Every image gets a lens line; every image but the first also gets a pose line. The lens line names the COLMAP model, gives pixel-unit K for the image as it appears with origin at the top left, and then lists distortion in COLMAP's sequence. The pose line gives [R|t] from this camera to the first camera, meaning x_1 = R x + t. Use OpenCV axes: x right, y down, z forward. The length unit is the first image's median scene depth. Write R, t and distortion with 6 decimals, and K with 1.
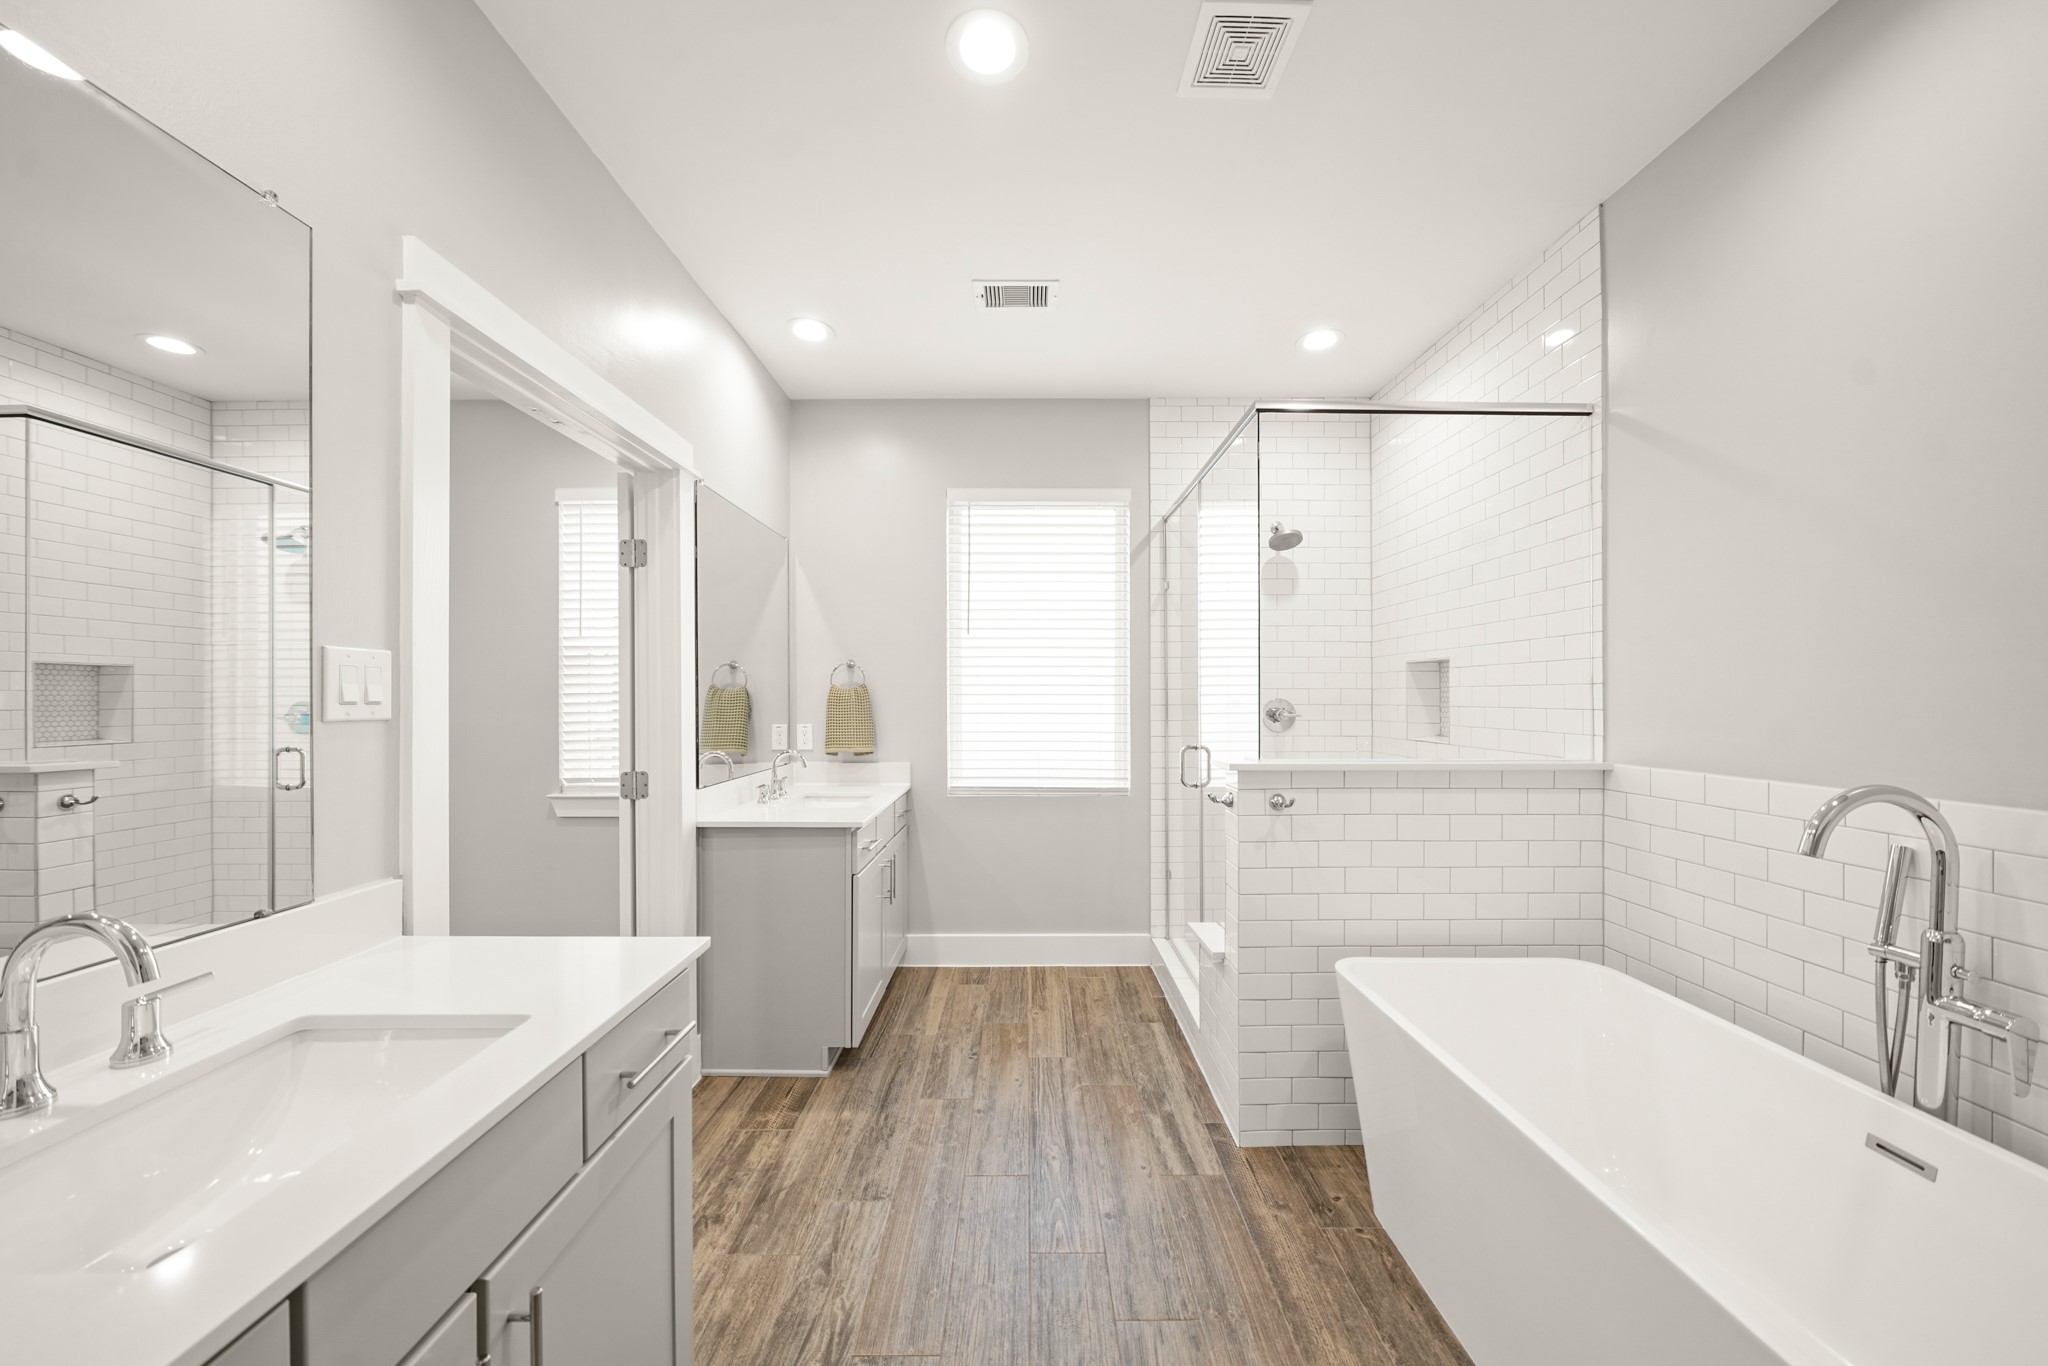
lens RADIAL K [[710.1, 0, 1036.6], [0, 710.1, 704.6], [0, 0, 1]] dist [-0.004627, -0.000352]
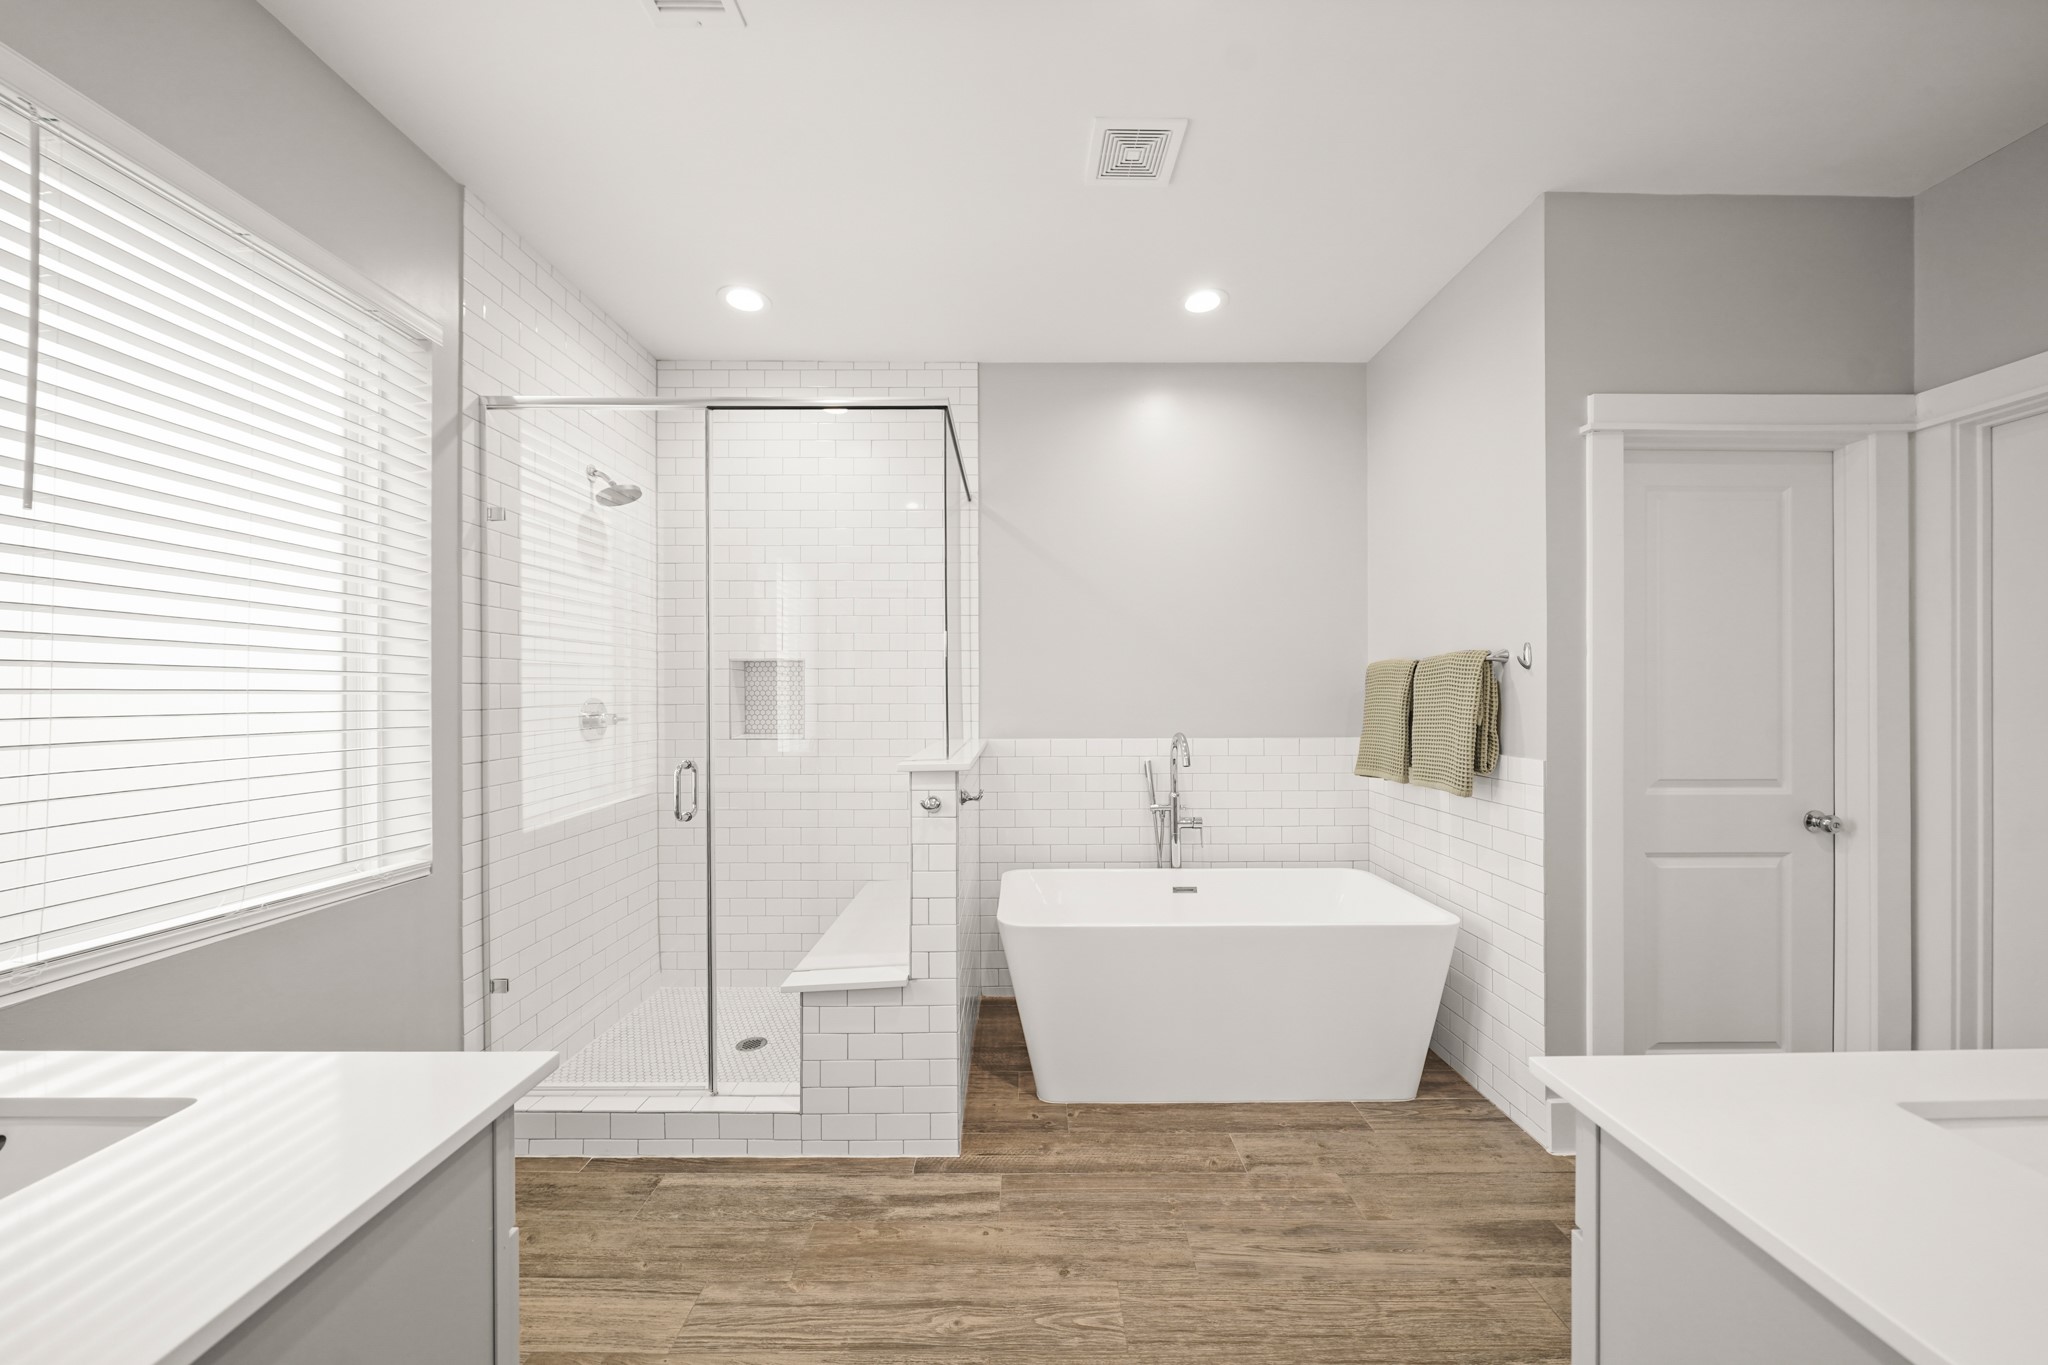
lens RADIAL K [[710.1, 0, 1022.1], [0, 710.1, 695.2], [0, 0, 1]] dist [-0.004627, -0.000352]
pose [[0.020343, -0.001064, 0.999793, -0.667348], [0.012868, 0.999917, 0.000802, -0.010179], [-0.999710, 0.012849, 0.020355, 0.858872]]
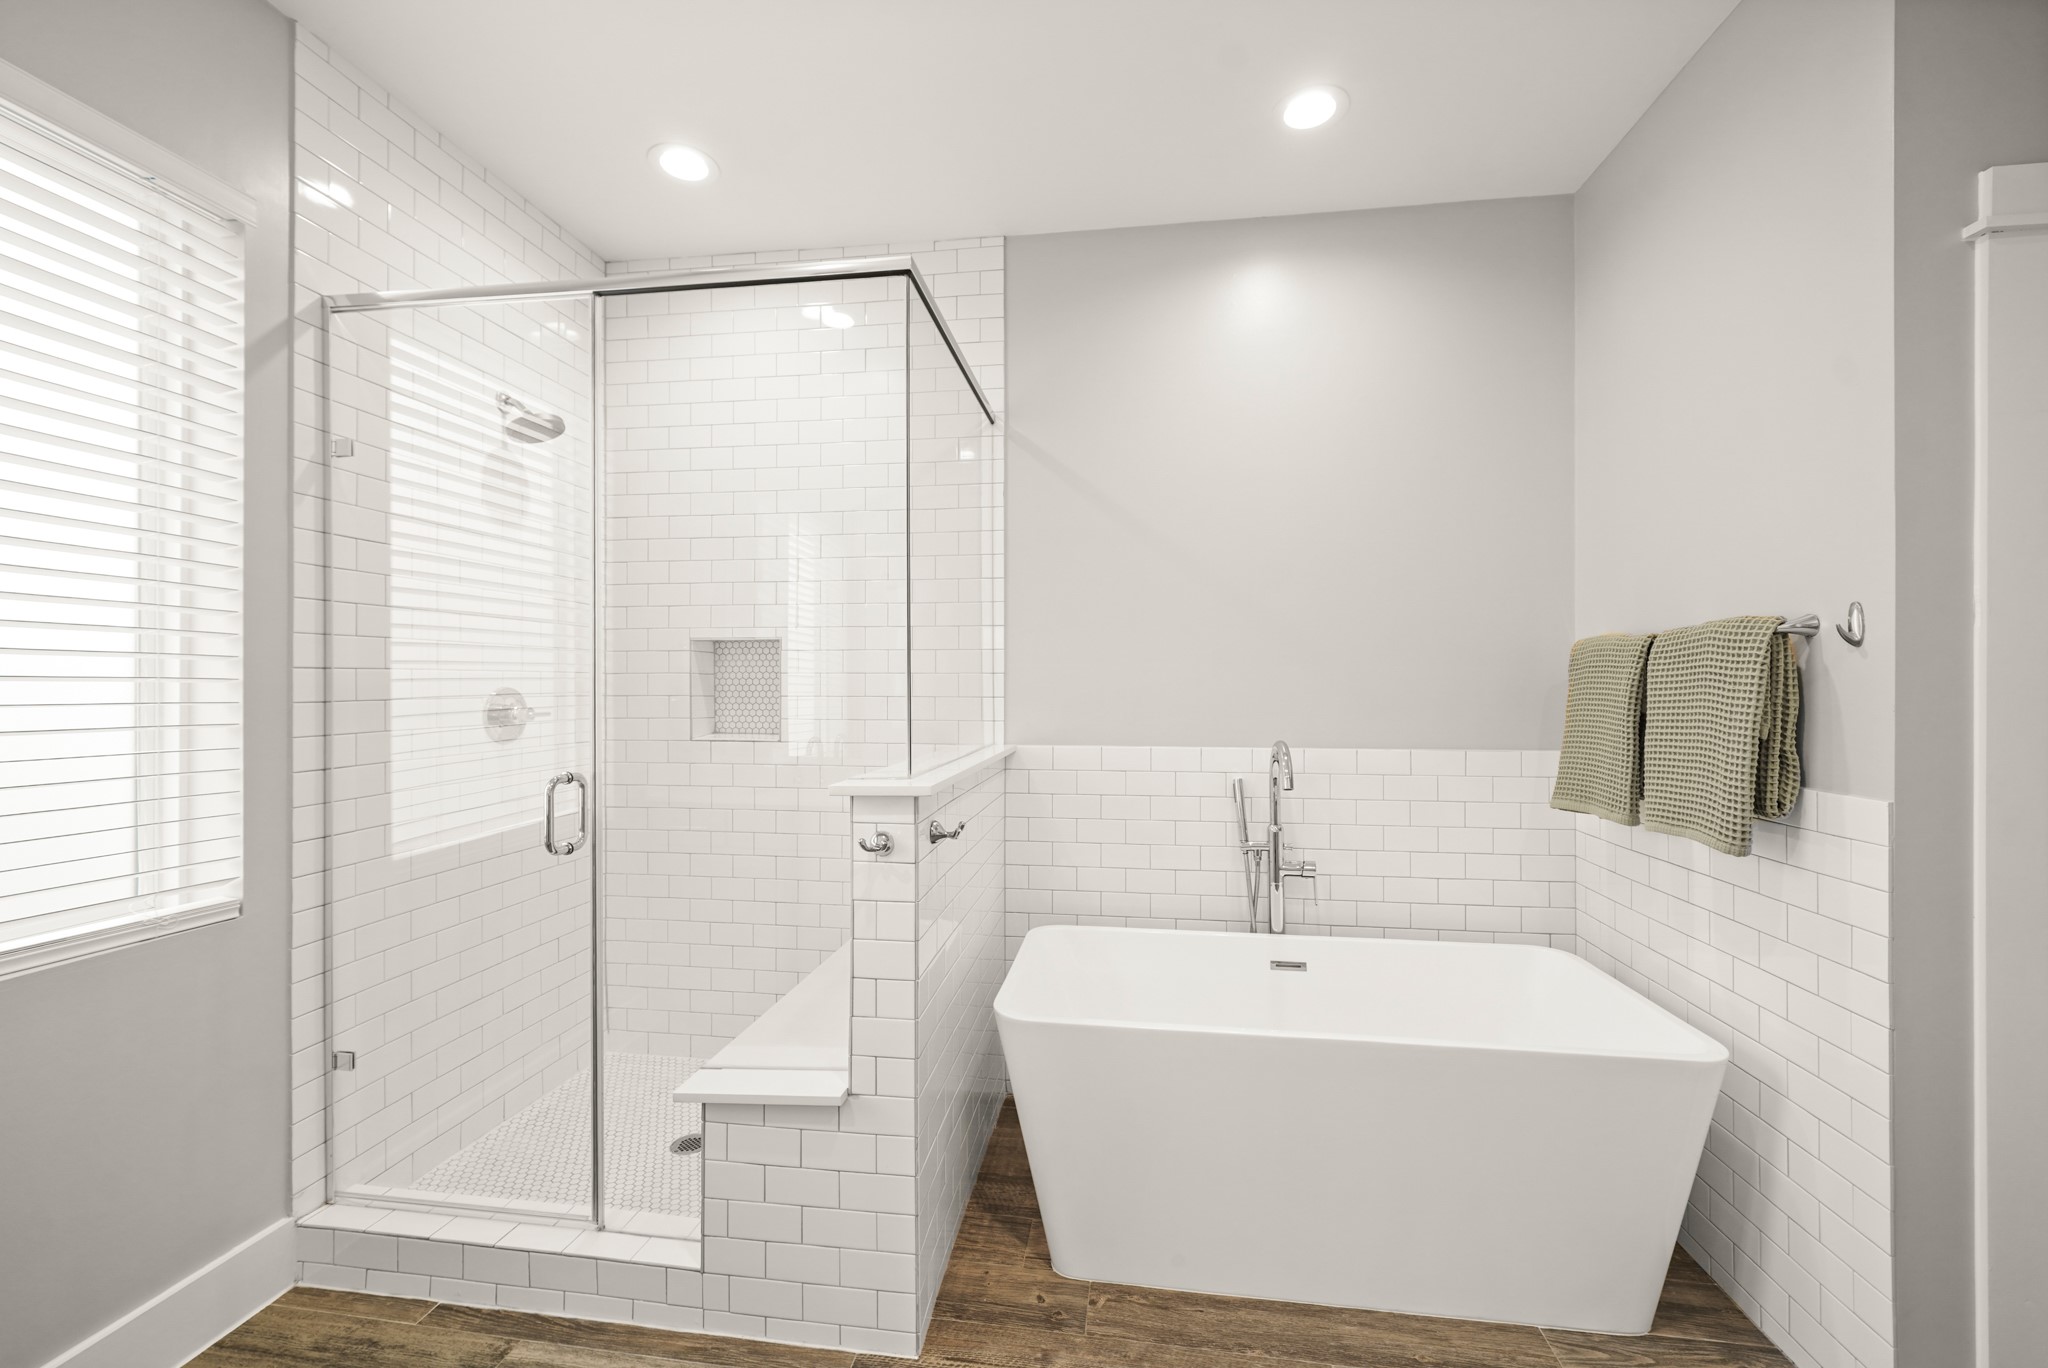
lens RADIAL K [[840.9, 0, 1018.9], [0, 840.9, 682.5], [0, 0, 1]] dist [0.000656, -0.000006]
pose [[0.163892, 0.002096, 0.986476, -0.469831], [0.008579, 0.999957, -0.003550, -0.010038], [-0.986441, 0.009044, 0.163867, 0.746475]]
